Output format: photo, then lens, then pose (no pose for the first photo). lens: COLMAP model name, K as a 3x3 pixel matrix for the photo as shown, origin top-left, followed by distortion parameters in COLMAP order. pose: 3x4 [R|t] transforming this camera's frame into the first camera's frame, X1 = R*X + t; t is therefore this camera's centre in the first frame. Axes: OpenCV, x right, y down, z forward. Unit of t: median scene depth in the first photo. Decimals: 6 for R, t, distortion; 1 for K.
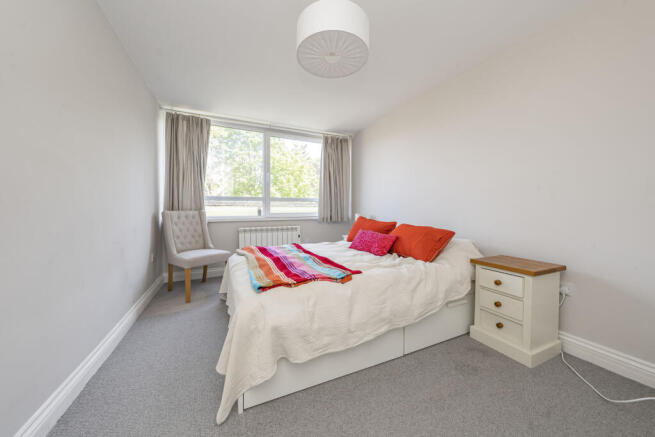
lens RADIAL K [[226.3, 0, 326.1], [0, 226.3, 214.9], [0, 0, 1]] dist [-0.001059, -0.000048]
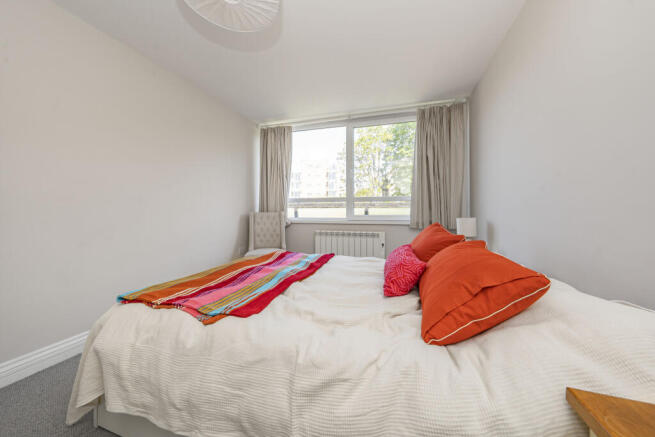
lens RADIAL K [[234.1, 0, 326.3], [0, 234.1, 210.0], [0, 0, 1]] dist [-0.001151, -0.000076]
pose [[0.734577, -0.001649, -0.678523, 0.343410], [-0.016902, 0.999642, -0.020728, -0.009408], [0.678314, 0.026694, 0.734287, 0.316803]]
